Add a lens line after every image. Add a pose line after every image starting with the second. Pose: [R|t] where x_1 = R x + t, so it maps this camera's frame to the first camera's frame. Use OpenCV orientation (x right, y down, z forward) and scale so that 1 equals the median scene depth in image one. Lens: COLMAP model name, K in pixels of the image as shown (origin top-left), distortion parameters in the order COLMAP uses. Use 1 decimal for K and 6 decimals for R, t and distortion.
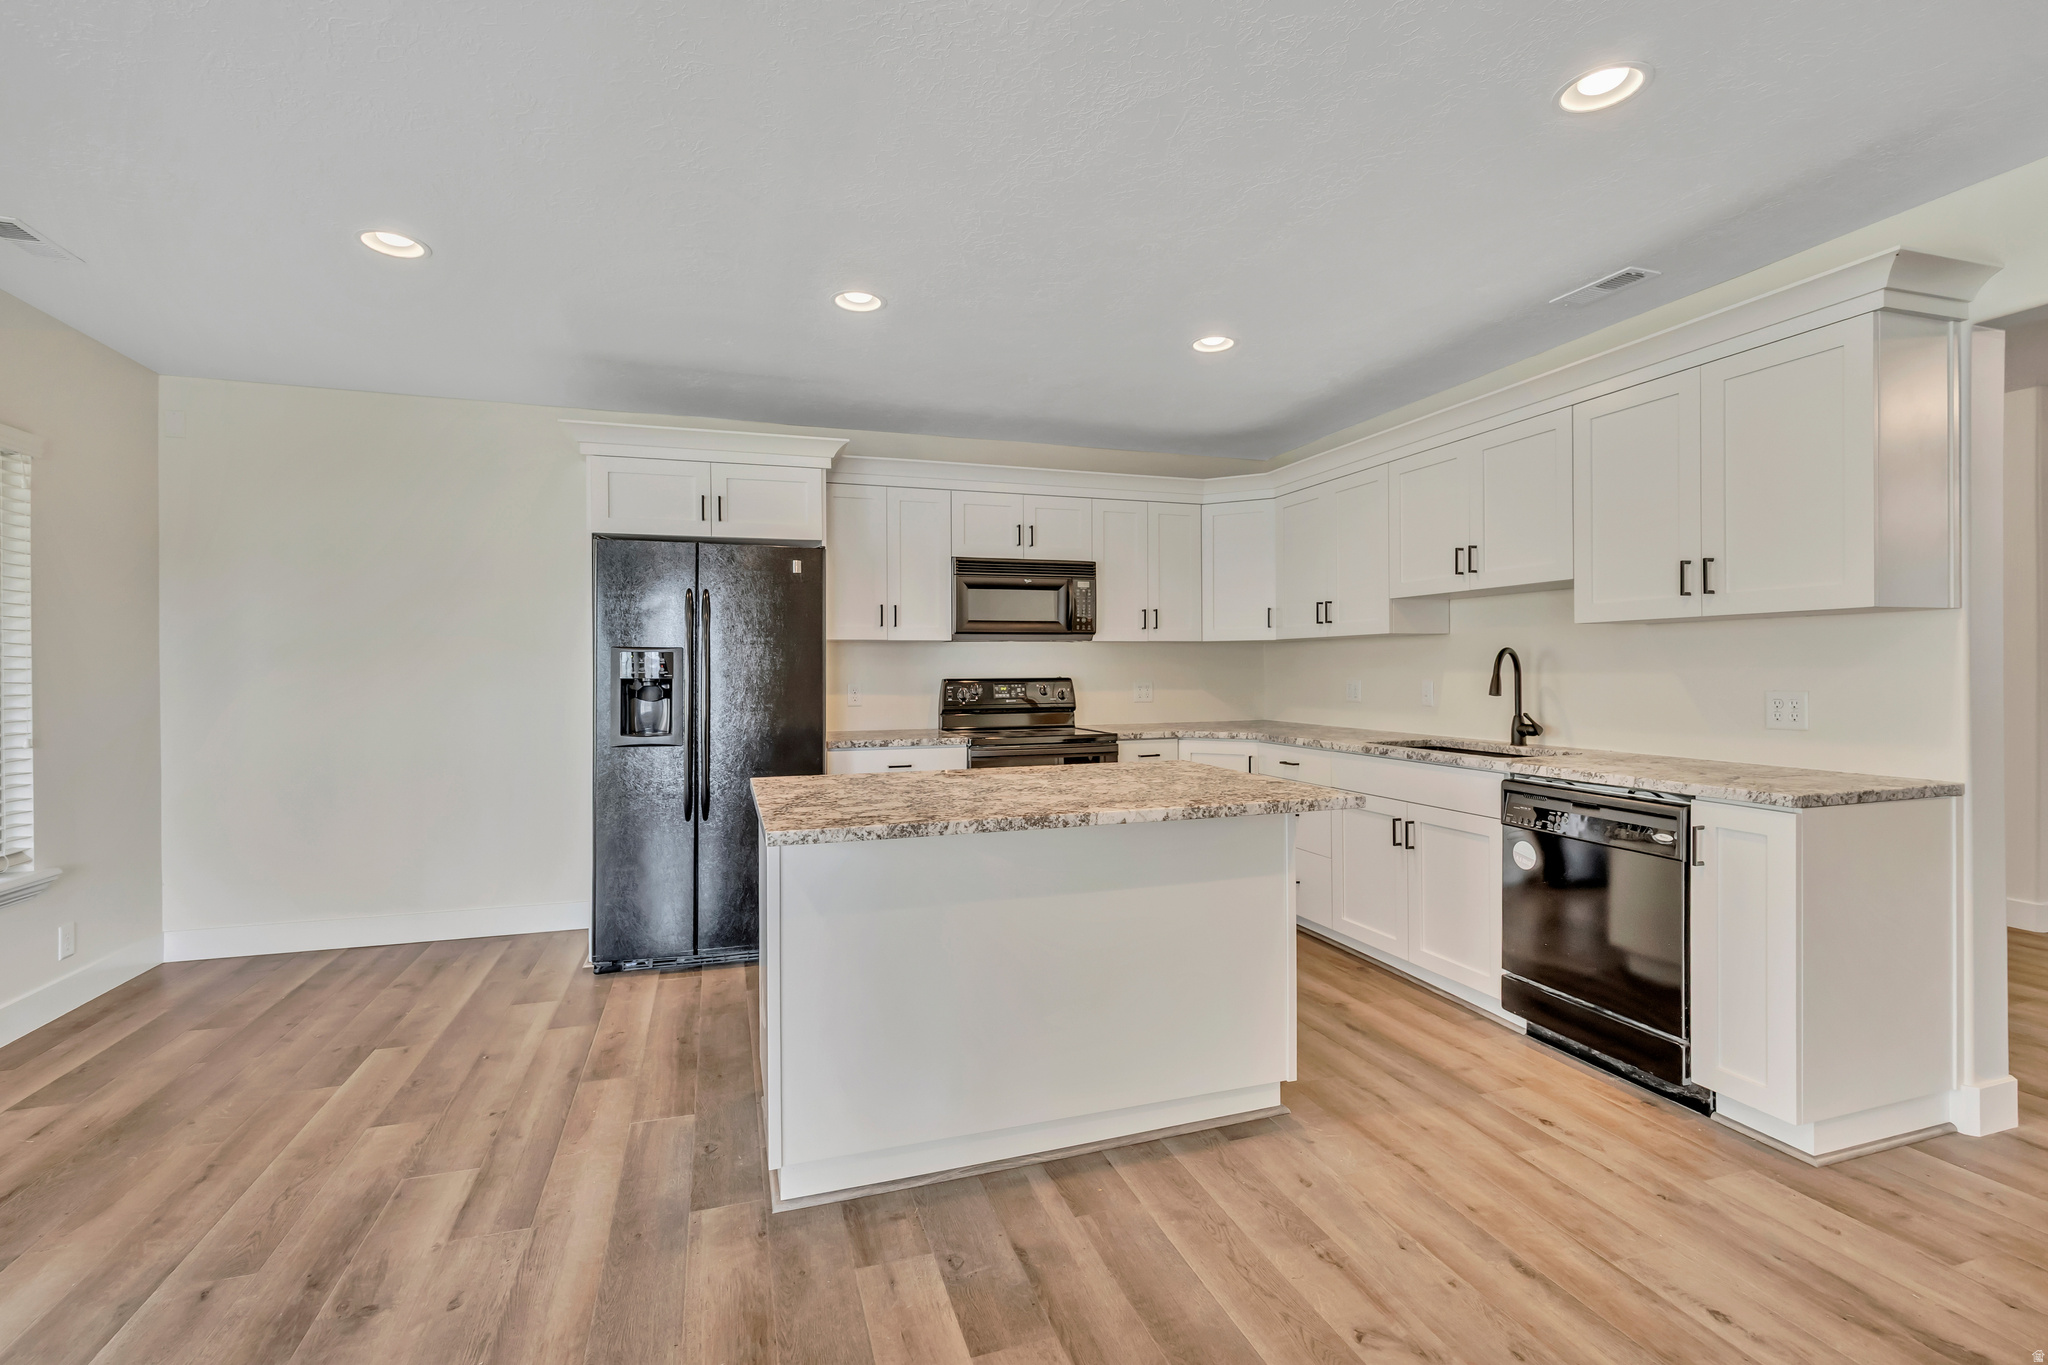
lens RADIAL K [[899.2, 0, 1014.6], [0, 899.2, 670.1], [0, 0, 1]] dist [0.012280, 0.000453]
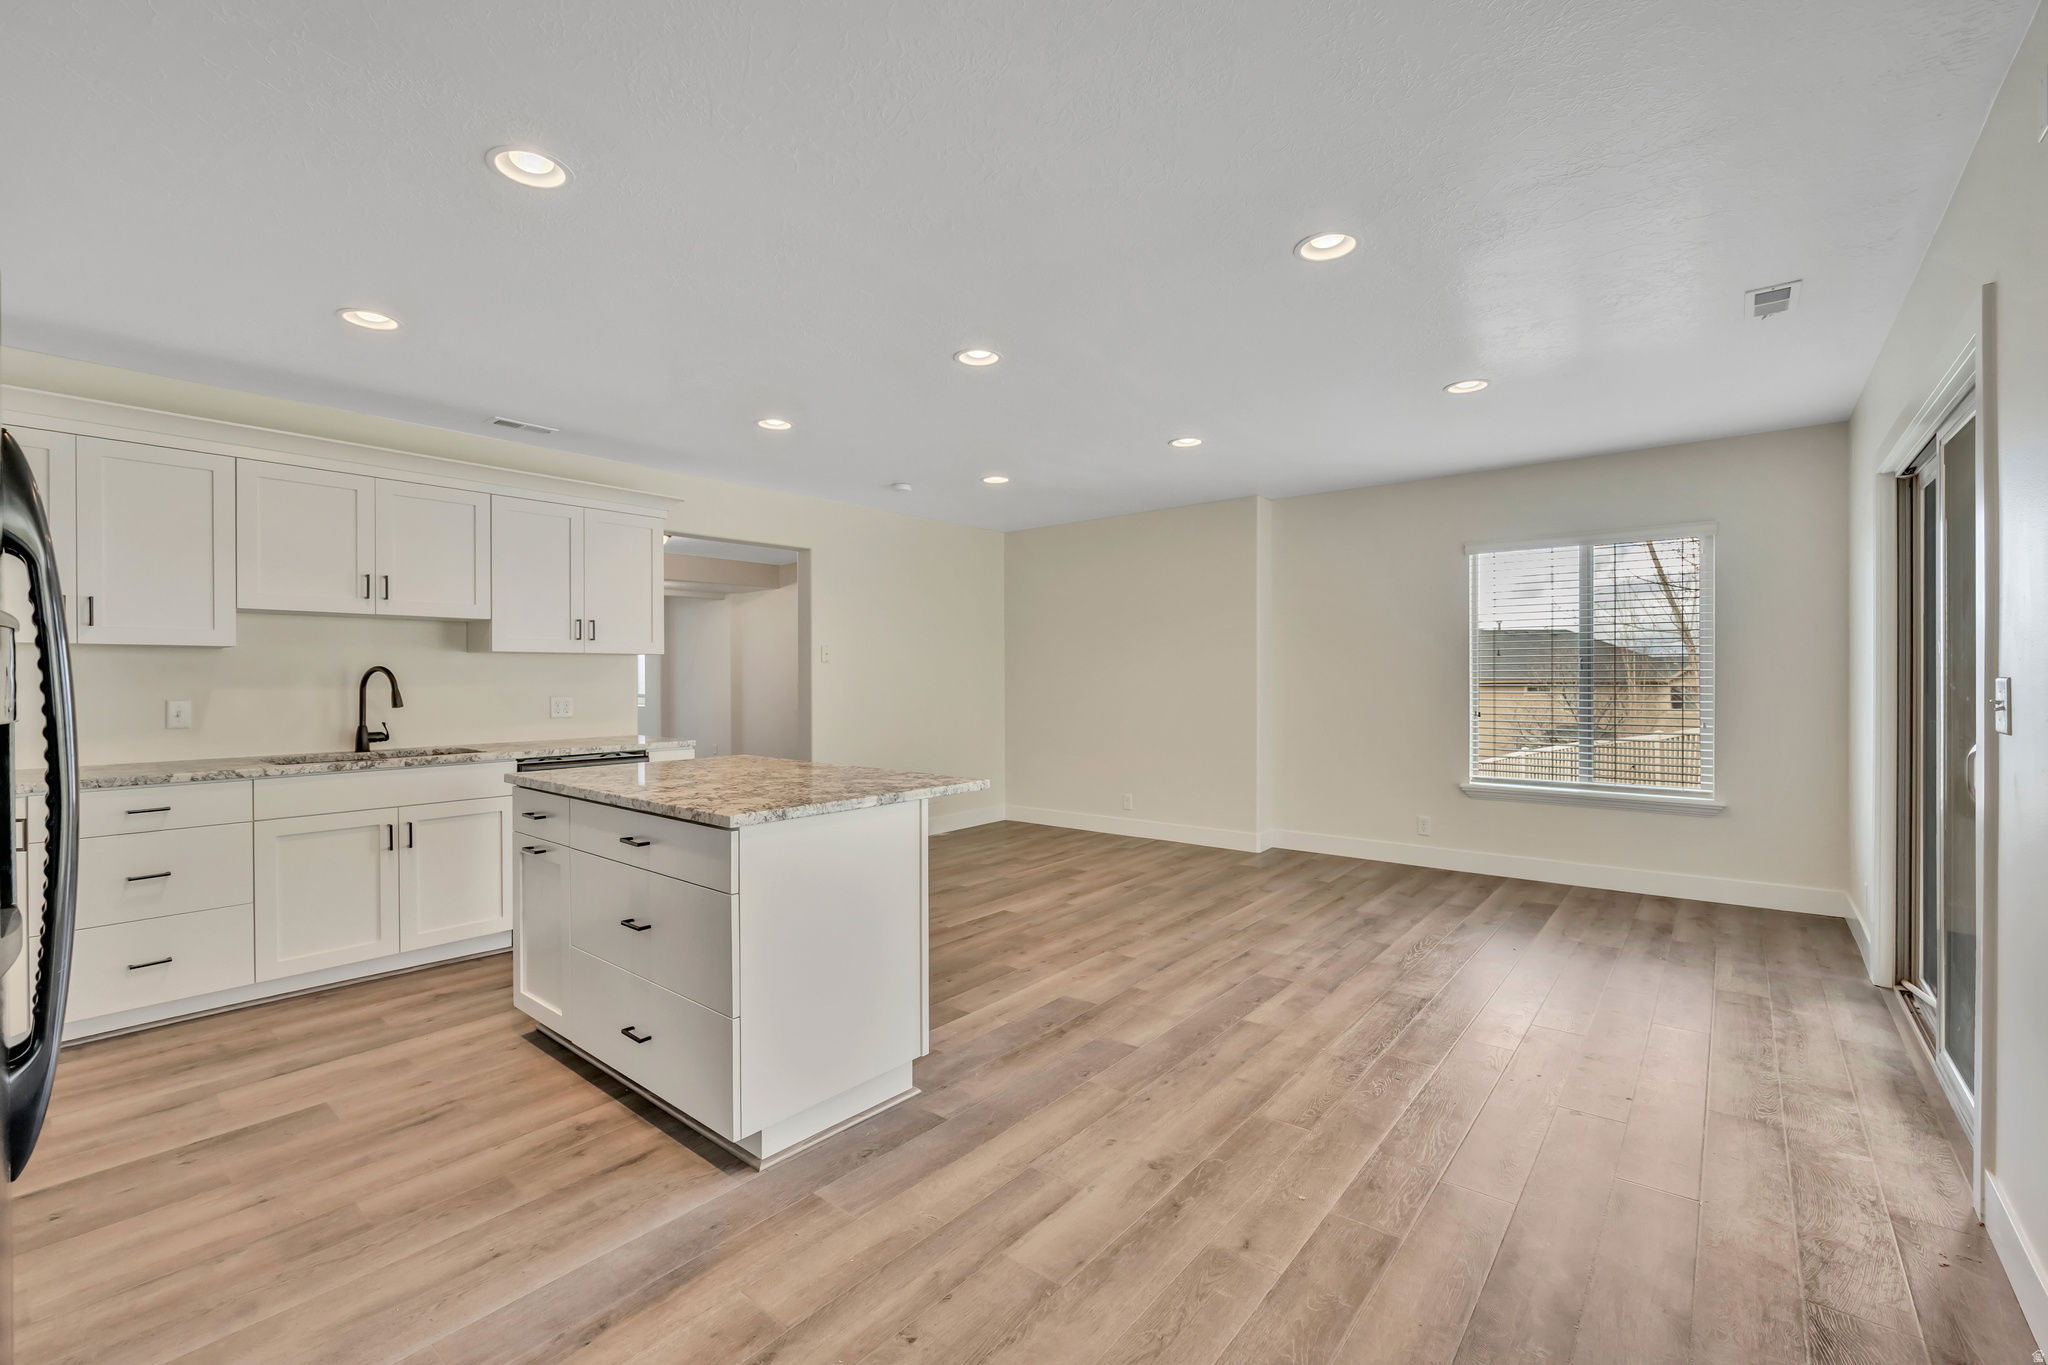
lens RADIAL K [[876.1, 0, 1023.9], [0, 876.1, 680.1], [0, 0, 1]] dist [0.000903, -0.000302]
pose [[-0.531495, 0.008505, 0.847019, -0.794553], [0.014547, 0.999894, -0.000912, 0.004982], [-0.846936, 0.011837, -0.531562, 0.860220]]
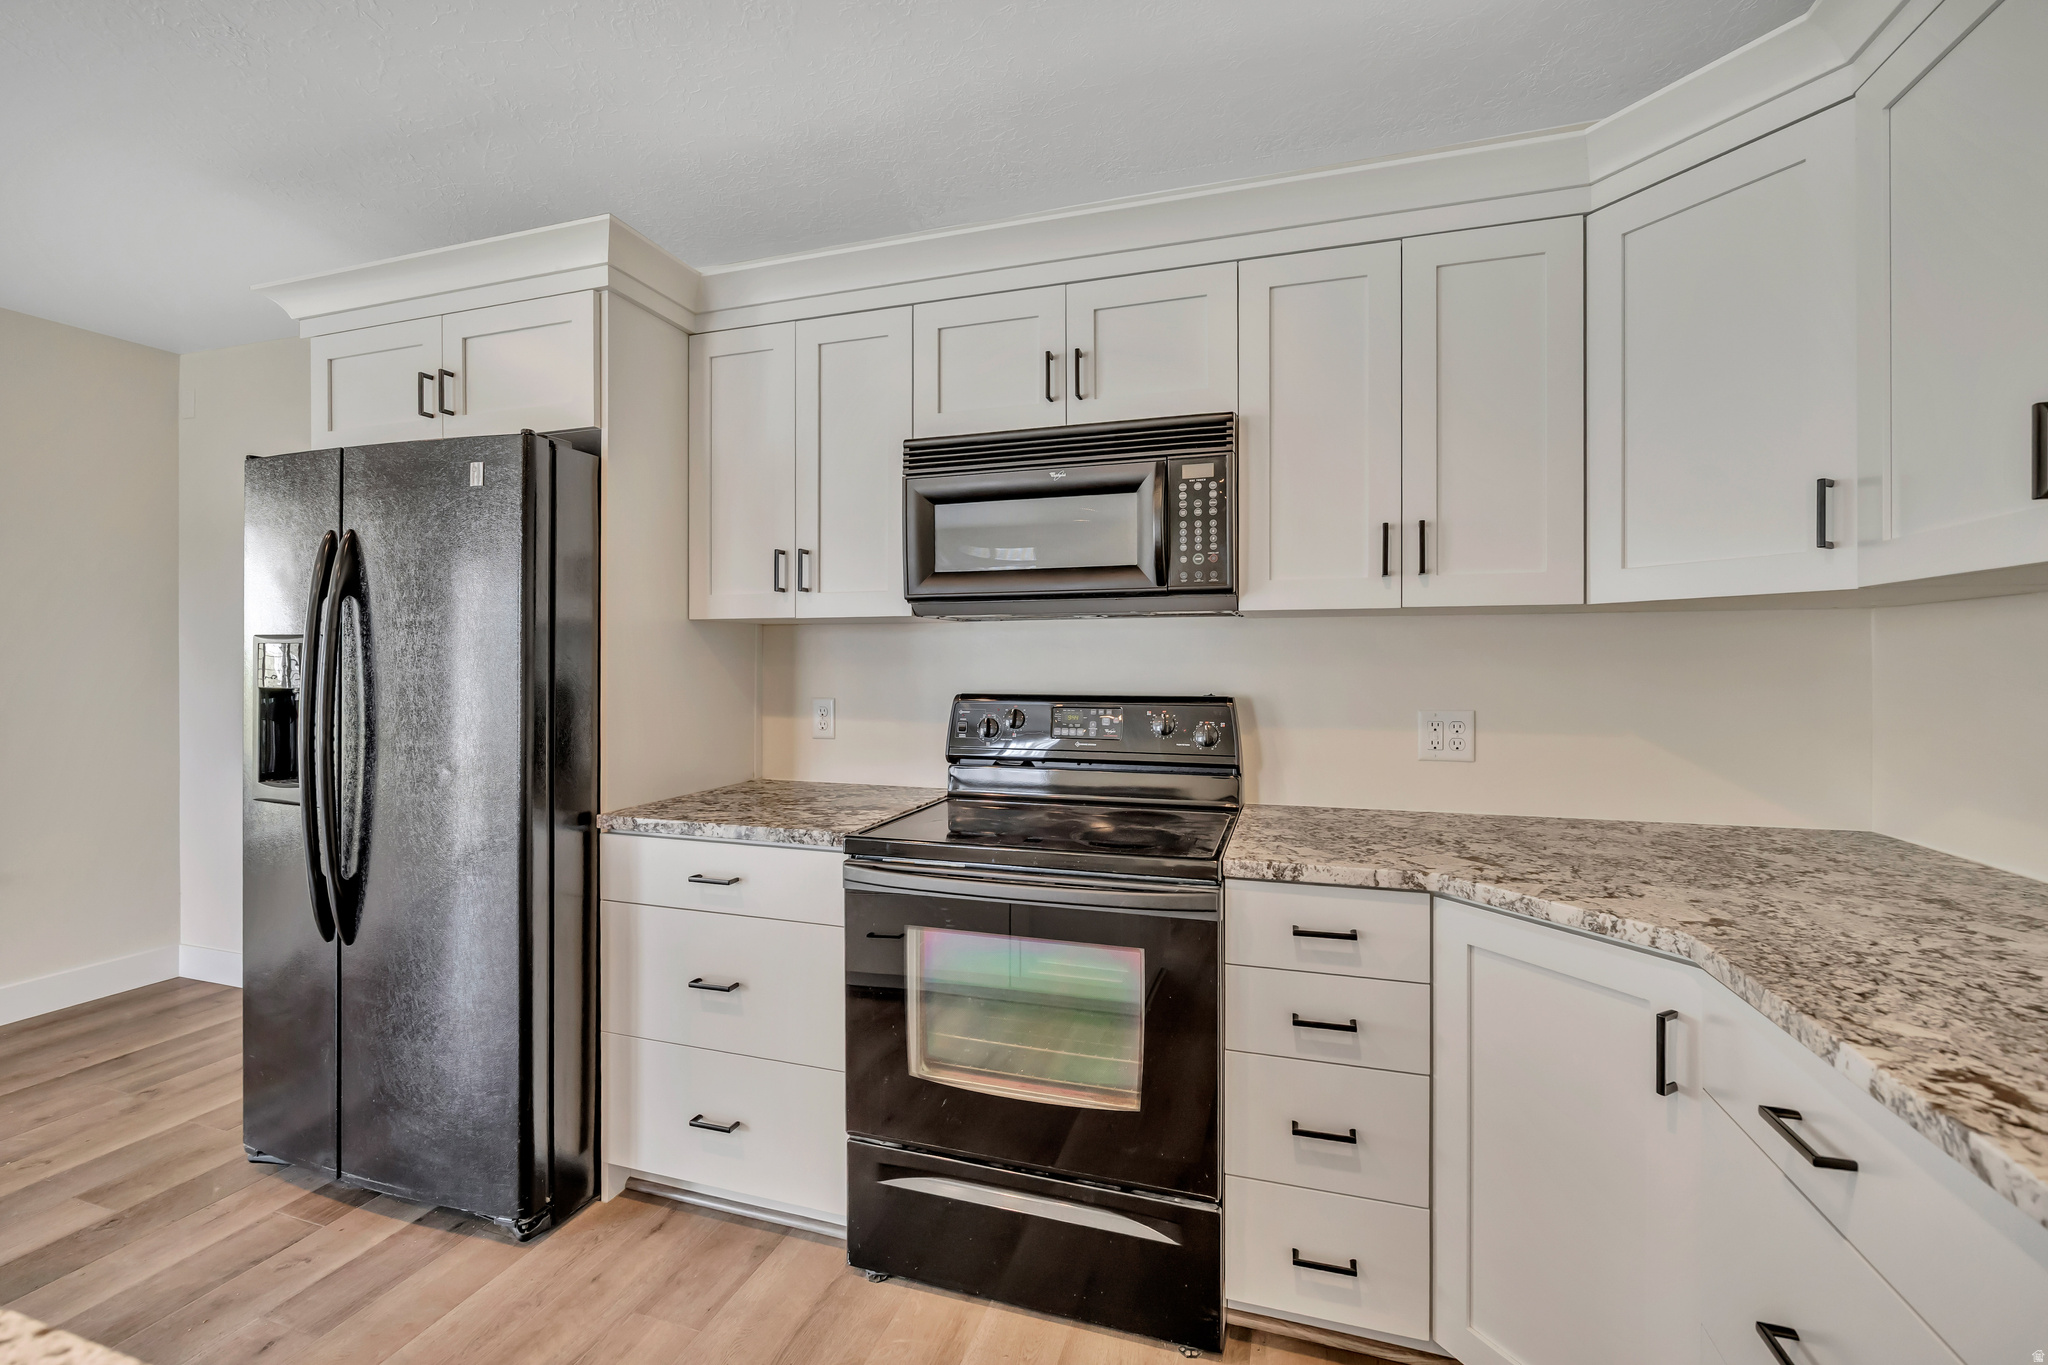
lens RADIAL K [[883.8, 0, 1018.4], [0, 883.8, 658.4], [0, 0, 1]] dist [-0.000450, -0.000380]
pose [[0.807691, 0.003890, -0.589594, 0.313217], [-0.006684, 0.999974, -0.002559, -0.011651], [0.589568, 0.006008, 0.807696, 0.802136]]
